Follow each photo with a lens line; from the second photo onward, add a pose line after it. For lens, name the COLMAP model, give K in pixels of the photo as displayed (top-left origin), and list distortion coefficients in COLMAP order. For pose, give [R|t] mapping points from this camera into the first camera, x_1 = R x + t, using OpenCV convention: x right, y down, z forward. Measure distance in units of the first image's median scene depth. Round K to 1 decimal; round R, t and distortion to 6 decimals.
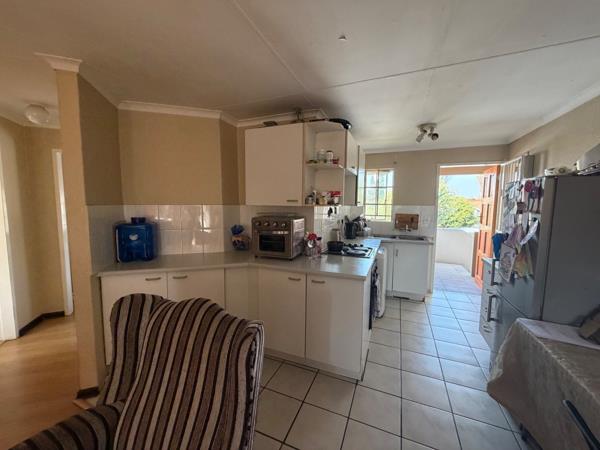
lens RADIAL K [[238.4, 0, 299.3], [0, 238.4, 225.2], [0, 0, 1]] dist [0.001925, -0.000188]
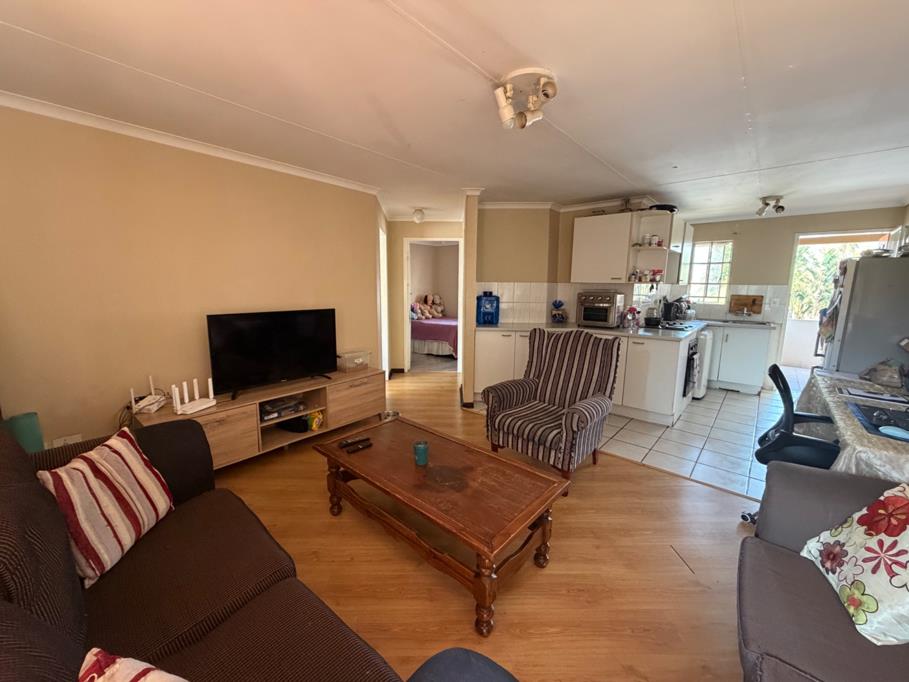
lens RADIAL K [[361.2, 0, 453.7], [0, 361.2, 339.1], [0, 0, 1]] dist [0.001925, -0.000188]
pose [[0.948486, 0.051028, -0.312682, -0.166885], [-0.032920, 0.997475, 0.062925, 0.084718], [0.315103, -0.049390, 0.947771, -0.741671]]
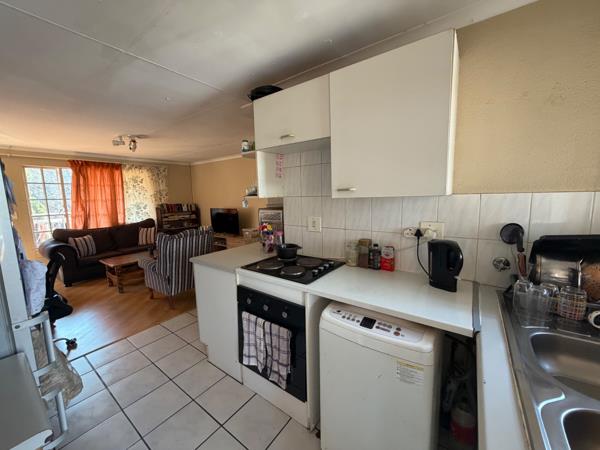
lens RADIAL K [[238.4, 0, 297.6], [0, 238.4, 223.1], [0, 0, 1]] dist [0.001925, -0.000188]
pose [[-0.239586, 0.109408, -0.964691, 0.777059], [-0.073760, 0.988707, 0.130450, -0.091306], [0.968069, 0.102410, -0.228811, 1.090797]]
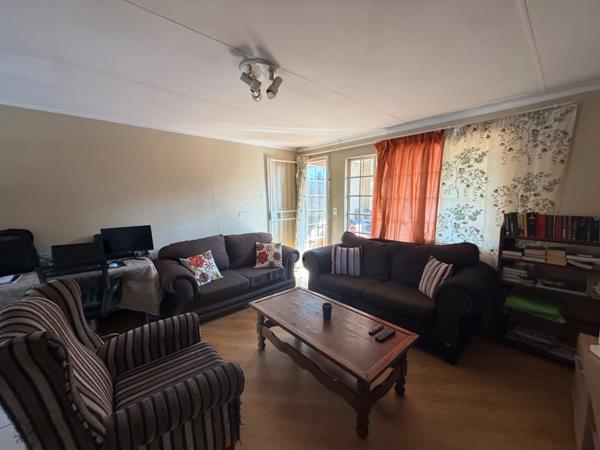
lens RADIAL K [[238.4, 0, 300.8], [0, 238.4, 221.5], [0, 0, 1]] dist [0.001925, -0.000188]
pose [[-0.896879, -0.051557, 0.439260, -0.670494], [0.038277, 0.980407, 0.193226, -0.047148], [-0.440616, 0.190113, -0.877334, 0.454834]]
